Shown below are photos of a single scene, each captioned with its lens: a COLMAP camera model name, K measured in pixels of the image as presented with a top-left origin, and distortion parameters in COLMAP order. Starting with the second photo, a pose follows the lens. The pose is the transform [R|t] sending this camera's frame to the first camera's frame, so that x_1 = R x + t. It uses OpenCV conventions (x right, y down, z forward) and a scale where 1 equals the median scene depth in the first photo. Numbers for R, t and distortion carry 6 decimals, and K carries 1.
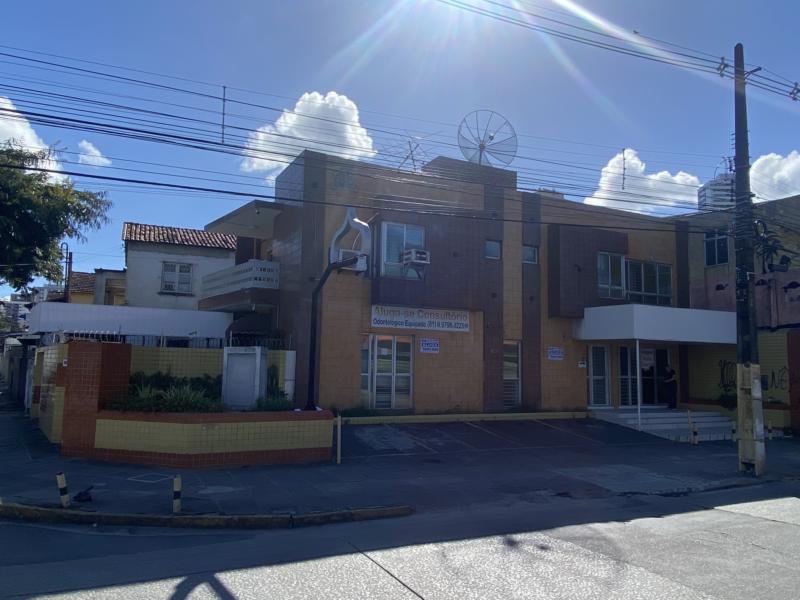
lens RADIAL K [[648.1, 0, 397.6], [0, 648.1, 300.0], [0, 0, 1]] dist [-0.014567, -0.008758]
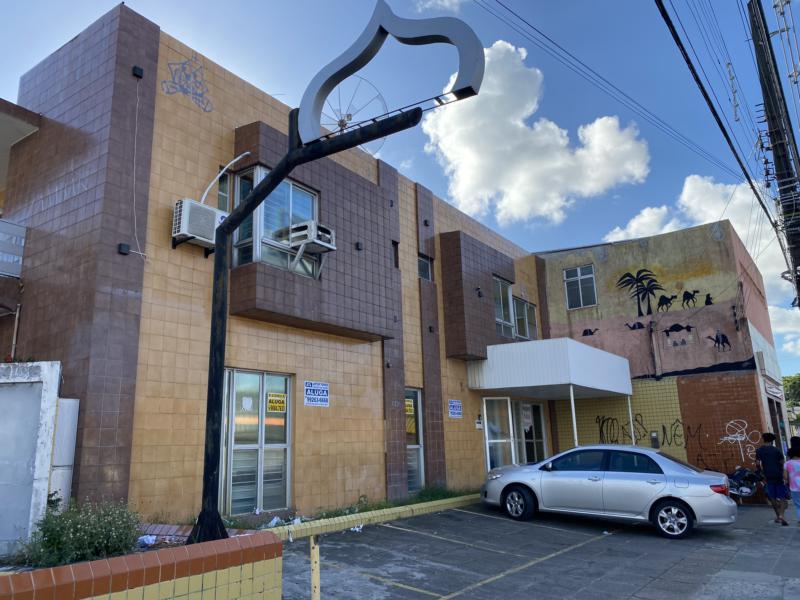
lens RADIAL K [[612.6, 0, 397.4], [0, 612.6, 297.1], [0, 0, 1]] dist [0.009904, -0.014833]
pose [[0.868960, 0.073051, 0.489460, -0.150889], [-0.000126, 0.989078, -0.147394, 0.060684], [-0.494882, 0.128018, 0.859479, 0.439609]]
